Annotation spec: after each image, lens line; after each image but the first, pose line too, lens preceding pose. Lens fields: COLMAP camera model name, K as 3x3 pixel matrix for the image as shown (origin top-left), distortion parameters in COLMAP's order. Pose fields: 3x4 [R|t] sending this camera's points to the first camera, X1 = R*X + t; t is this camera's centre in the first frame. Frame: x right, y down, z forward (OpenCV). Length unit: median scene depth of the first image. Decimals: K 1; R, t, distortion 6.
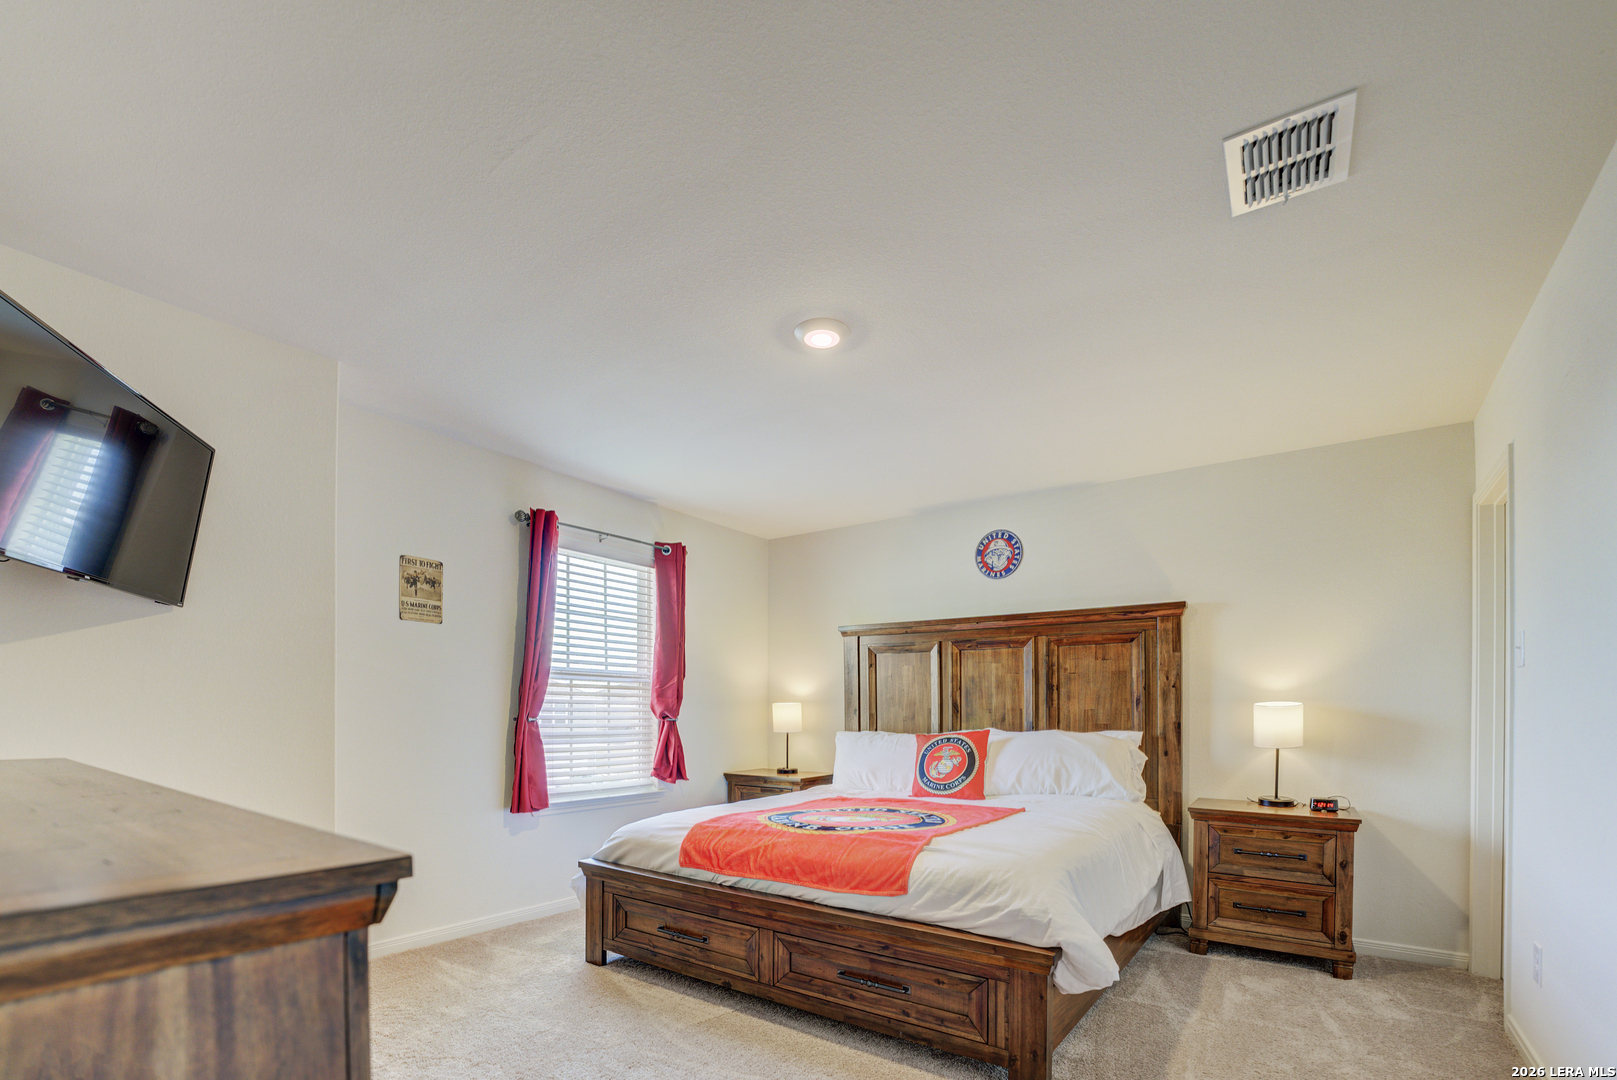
lens RADIAL K [[717.1, 0, 806.8], [0, 717.1, 601.4], [0, 0, 1]] dist [-0.025856, -0.000094]
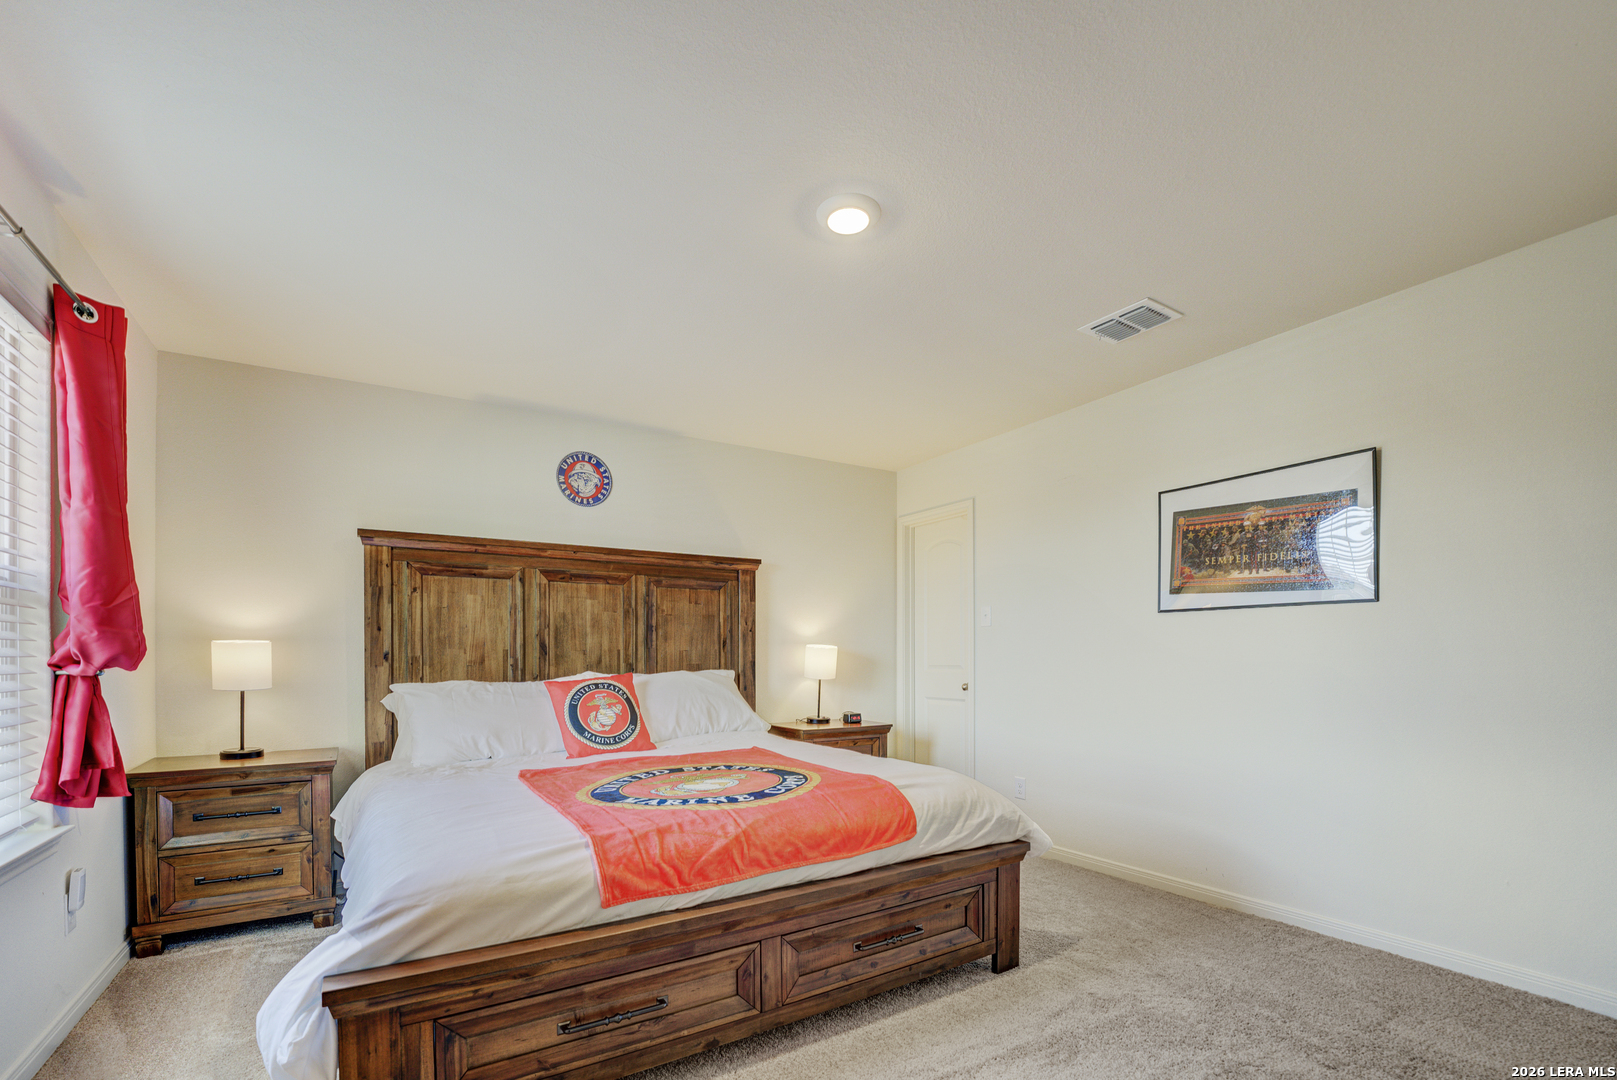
lens RADIAL K [[699.1, 0, 807.1], [0, 699.1, 568.7], [0, 0, 1]] dist [-0.020650, 0.000000]
pose [[0.385725, 0.103687, 0.916769, -0.505337], [-0.132004, 0.989644, -0.056390, 0.070759], [-0.913122, -0.099267, 0.395417, 0.471440]]
